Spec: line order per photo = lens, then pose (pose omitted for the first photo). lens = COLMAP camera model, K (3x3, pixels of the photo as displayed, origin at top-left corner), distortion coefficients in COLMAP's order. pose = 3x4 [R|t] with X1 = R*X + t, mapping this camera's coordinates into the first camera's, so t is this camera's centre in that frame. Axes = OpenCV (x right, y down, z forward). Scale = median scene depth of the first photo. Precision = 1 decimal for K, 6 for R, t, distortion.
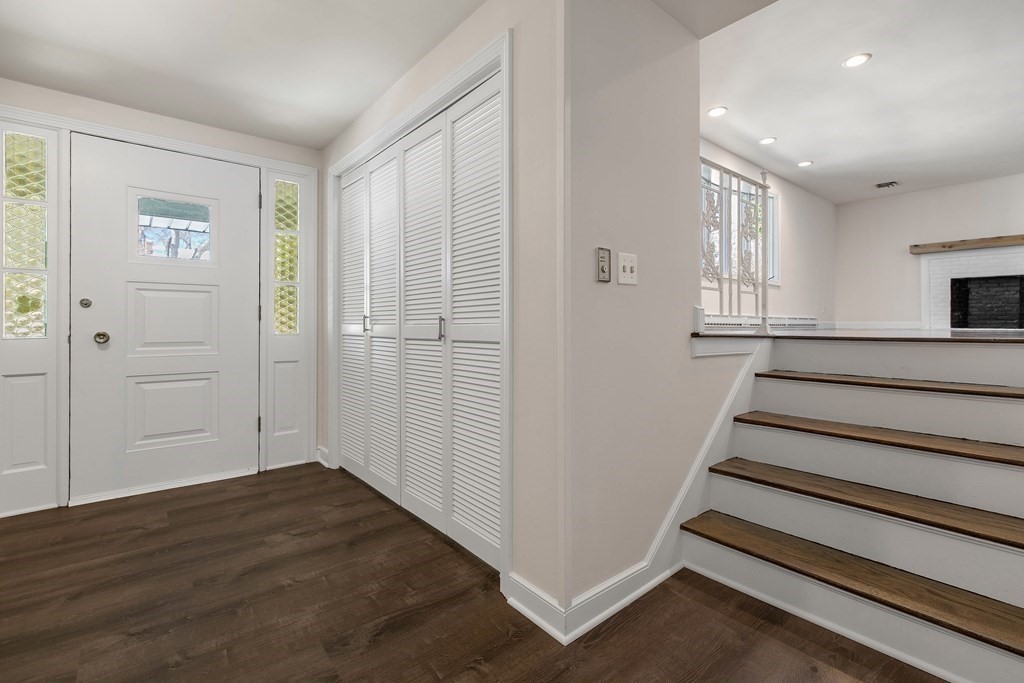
lens RADIAL K [[463.6, 0, 513.6], [0, 463.6, 325.8], [0, 0, 1]] dist [-0.001493, 0.000026]
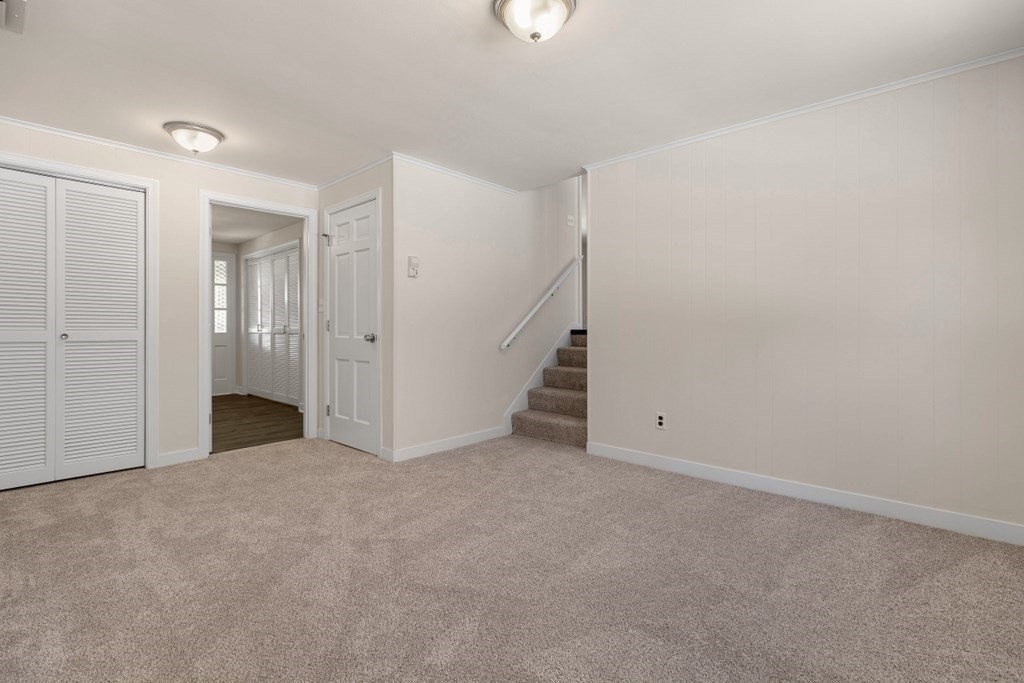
lens RADIAL K [[463.6, 0, 513.6], [0, 463.6, 325.8], [0, 0, 1]] dist [-0.001493, 0.000026]
pose [[0.986631, -0.010345, 0.162638, 0.509144], [0.010301, 0.999946, 0.001111, -0.004071], [-0.162641, 0.000579, 0.986685, -1.363701]]
